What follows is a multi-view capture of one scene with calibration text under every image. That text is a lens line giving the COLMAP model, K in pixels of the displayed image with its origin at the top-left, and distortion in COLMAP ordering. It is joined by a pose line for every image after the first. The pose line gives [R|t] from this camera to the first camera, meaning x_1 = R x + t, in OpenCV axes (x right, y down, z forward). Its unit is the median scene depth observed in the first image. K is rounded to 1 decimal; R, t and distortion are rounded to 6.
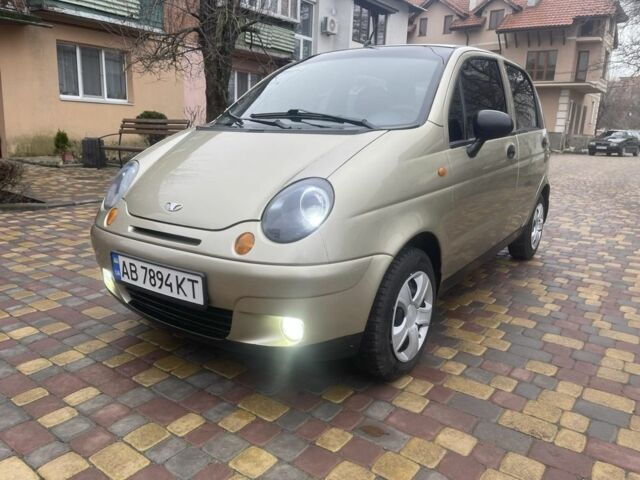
lens RADIAL K [[495.0, 0, 320.0], [0, 495.0, 240.0], [0, 0, 1]] dist [-0.000579, -0.006054]
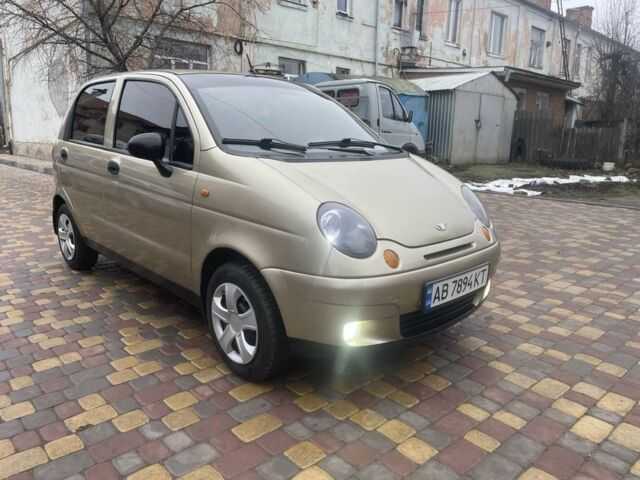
lens RADIAL K [[469.5, 0, 320.0], [0, 469.5, 240.0], [0, 0, 1]] dist [0.008609, 0.006486]
pose [[0.207175, -0.219732, 0.953308, -1.433263], [0.217716, 0.960369, 0.174045, -0.296806], [-0.953771, 0.171492, 0.246804, 0.988049]]
